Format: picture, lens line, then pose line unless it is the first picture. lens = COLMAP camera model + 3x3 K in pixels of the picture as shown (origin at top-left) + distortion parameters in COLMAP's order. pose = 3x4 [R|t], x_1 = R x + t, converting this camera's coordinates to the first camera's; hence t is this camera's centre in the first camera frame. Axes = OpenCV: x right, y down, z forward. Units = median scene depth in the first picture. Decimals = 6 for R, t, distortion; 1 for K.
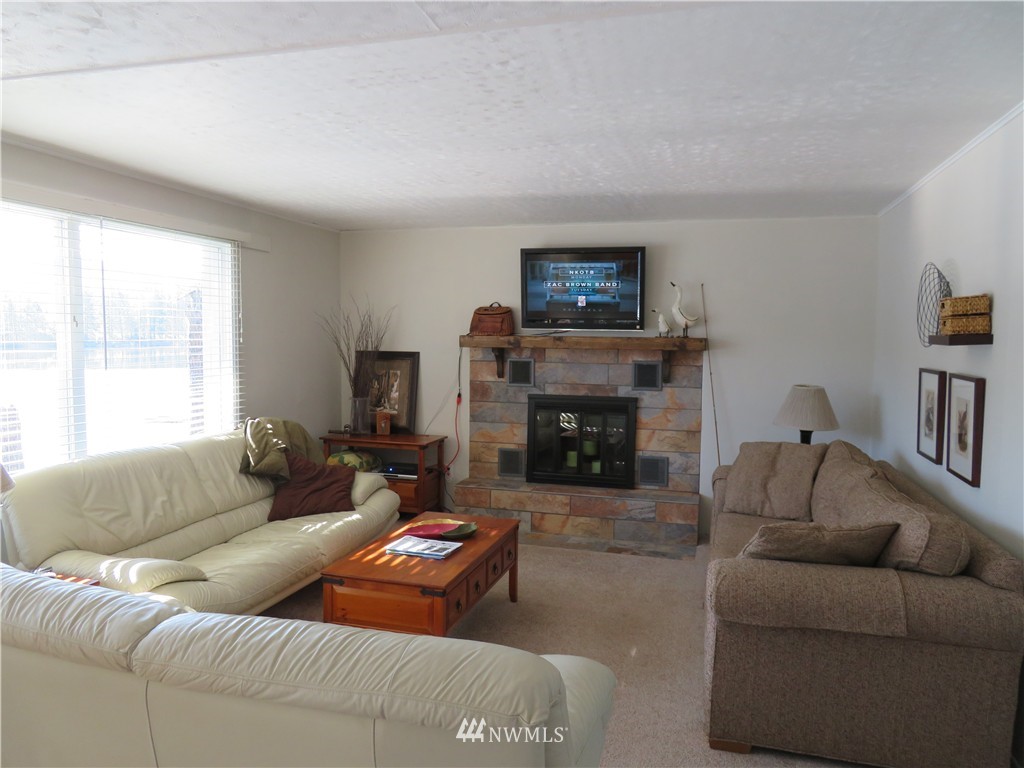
lens RADIAL K [[734.9, 0, 508.8], [0, 734.9, 386.5], [0, 0, 1]] dist [-0.017218, 0.014754]
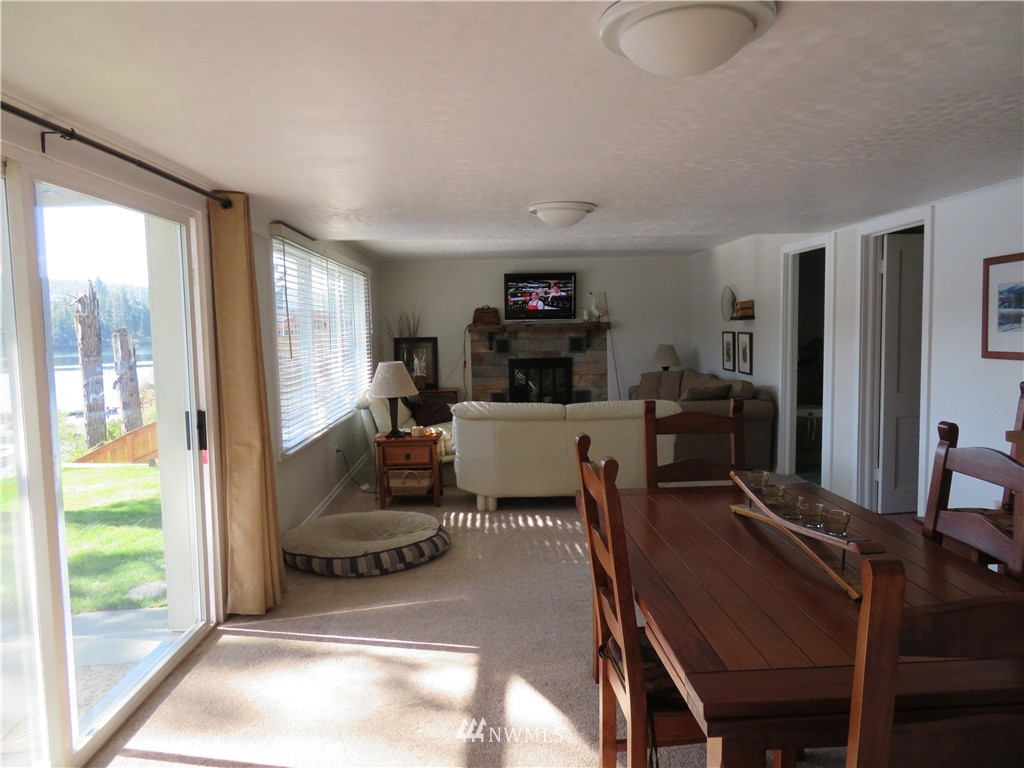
lens RADIAL K [[734.9, 0, 508.8], [0, 734.9, 386.5], [0, 0, 1]] dist [-0.017218, 0.014754]
pose [[0.952229, -0.059596, 0.299514, -0.512033], [0.056072, 0.998219, 0.020356, 0.041571], [-0.300194, -0.002589, 0.953875, -0.650275]]
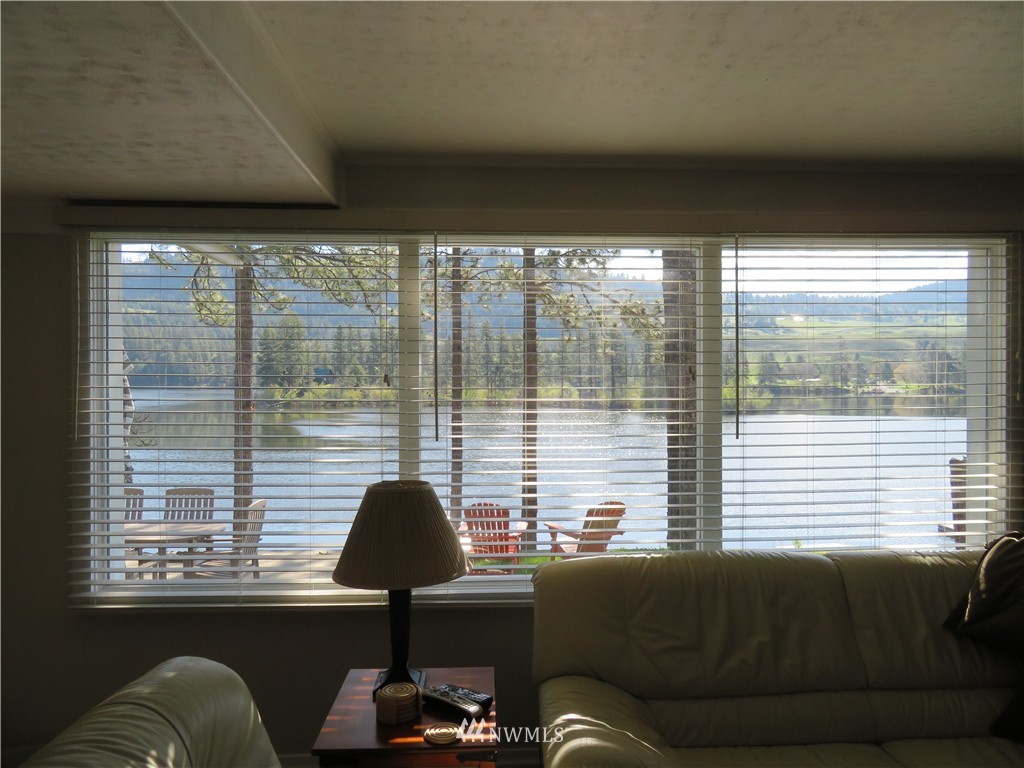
lens RADIAL K [[734.9, 0, 508.8], [0, 734.9, 386.5], [0, 0, 1]] dist [-0.017218, 0.014754]
pose [[0.323799, 0.001856, -0.946124, 0.053048], [-0.057488, 0.998189, -0.017717, -0.032899], [0.944378, 0.060128, 0.323320, 0.369114]]
